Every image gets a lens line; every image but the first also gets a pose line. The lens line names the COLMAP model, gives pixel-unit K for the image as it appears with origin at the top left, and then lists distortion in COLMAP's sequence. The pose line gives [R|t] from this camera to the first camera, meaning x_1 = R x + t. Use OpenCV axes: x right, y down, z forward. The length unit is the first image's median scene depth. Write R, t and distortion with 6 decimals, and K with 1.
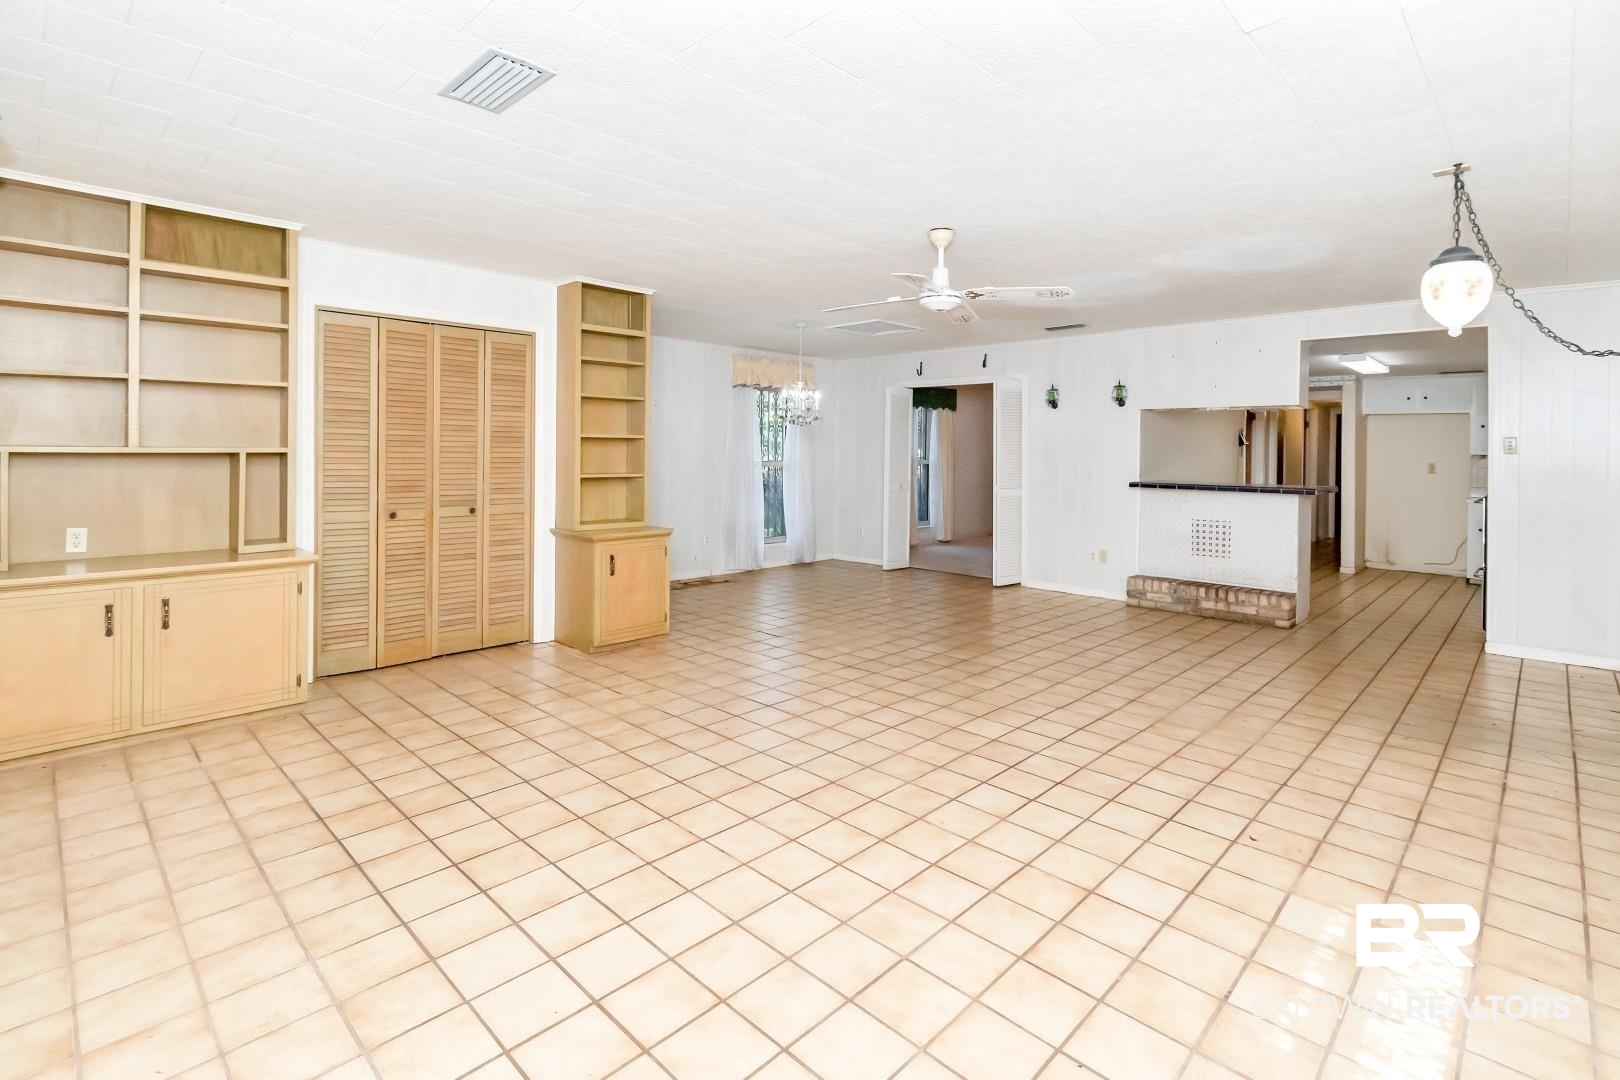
lens RADIAL K [[750.8, 0, 833.2], [0, 750.8, 454.8], [0, 0, 1]] dist [0.002894, -0.002027]
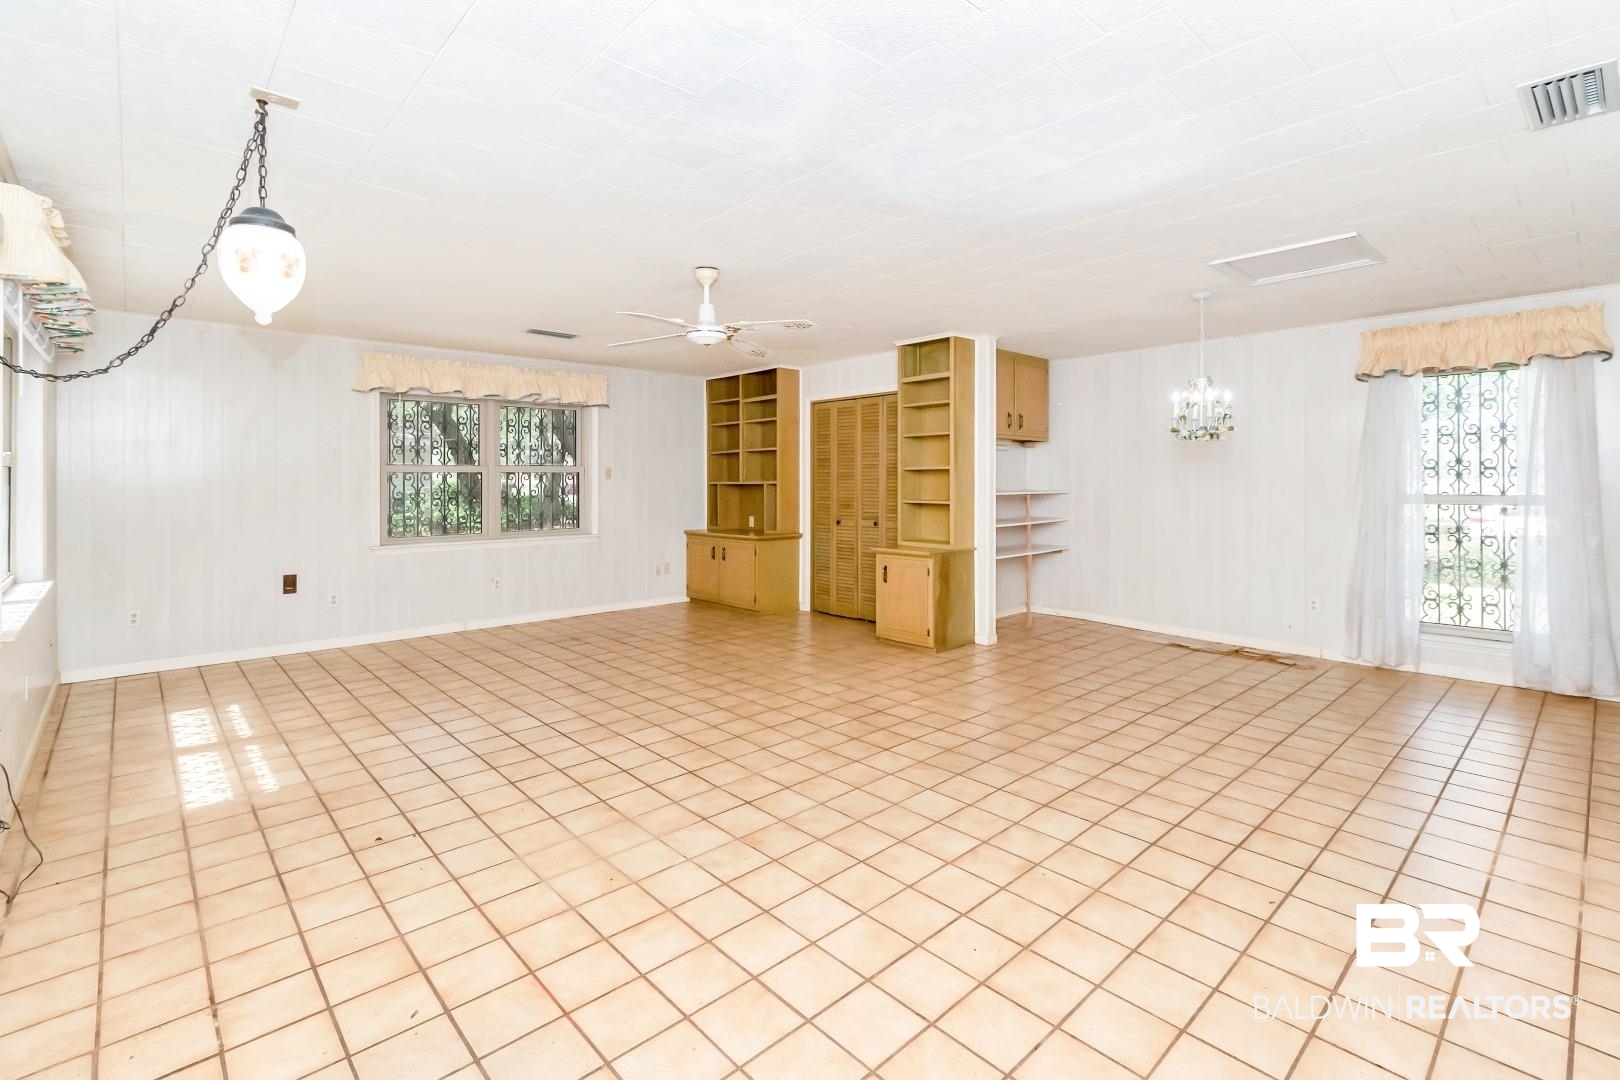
lens RADIAL K [[750.8, 0, 818.7], [0, 750.8, 477.5], [0, 0, 1]] dist [0.002894, -0.002027]
pose [[-0.063549, -0.017656, -0.997823, 1.348124], [-0.002830, 0.999843, -0.017512, 0.016181], [0.997975, 0.001711, -0.063589, 1.394349]]
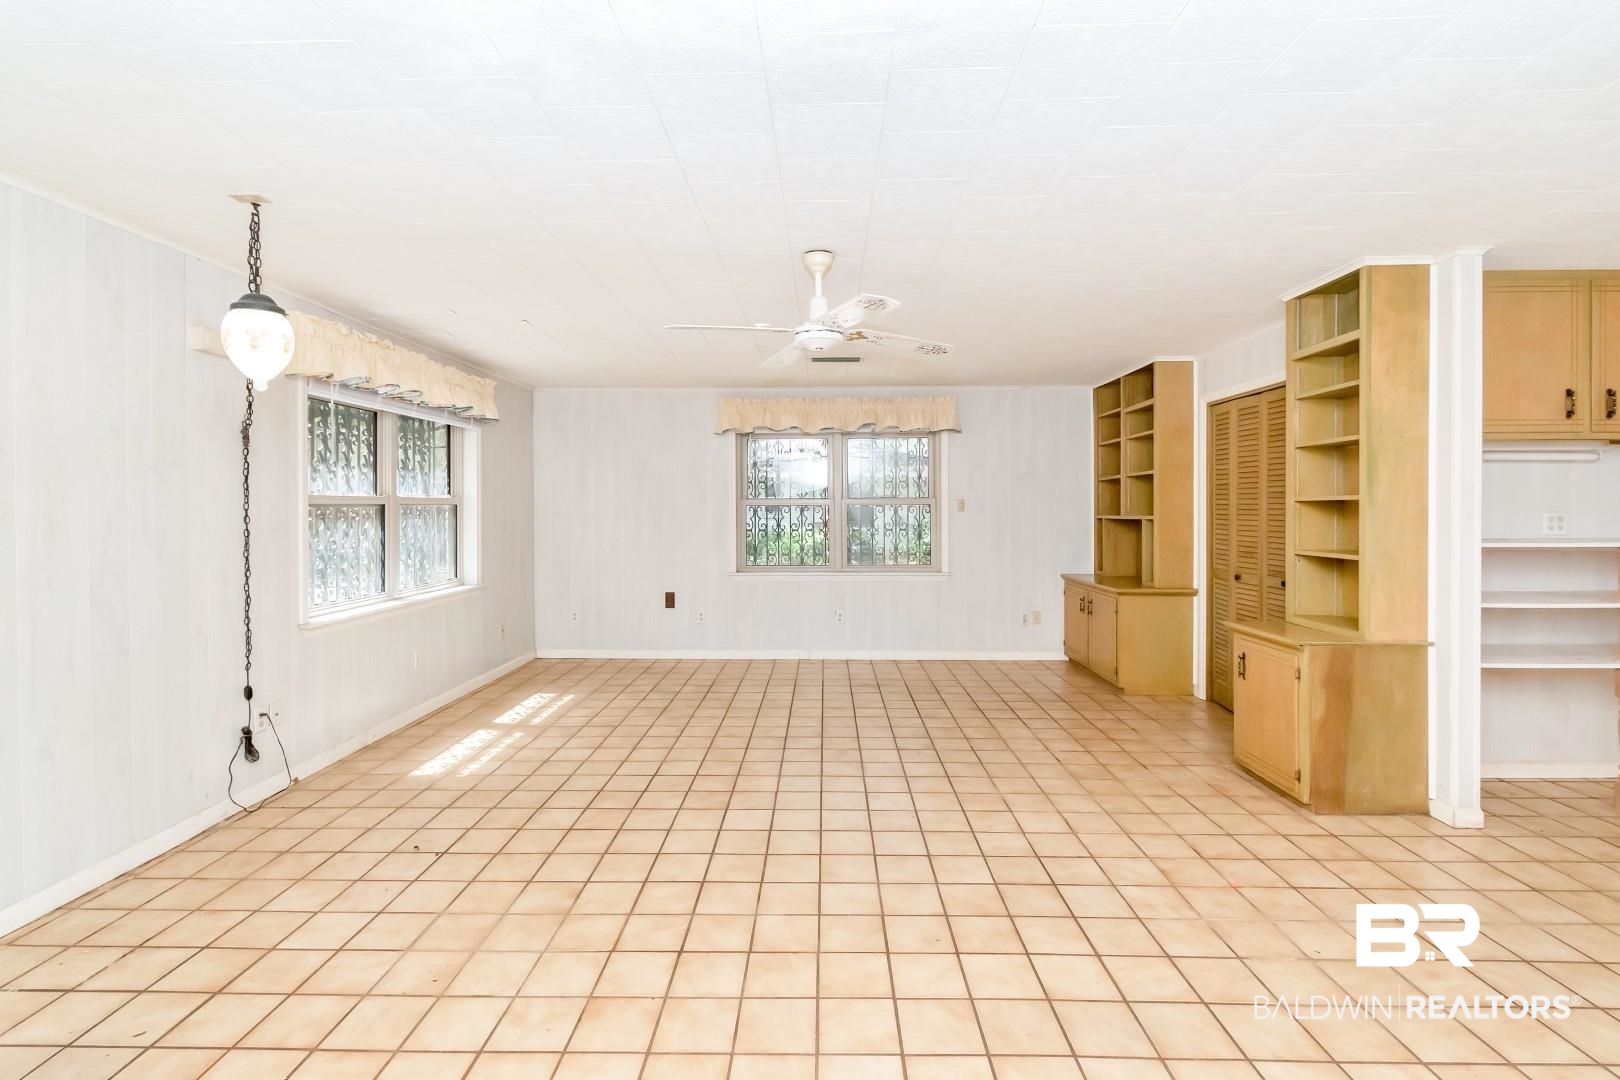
lens RADIAL K [[750.8, 0, 798.4], [0, 750.8, 506.9], [0, 0, 1]] dist [0.002894, -0.002027]
pose [[-0.750243, -0.013323, -0.661028, 0.817446], [-0.010694, 0.999911, -0.008015, -0.008779], [0.661076, 0.001056, -0.750318, 1.839422]]
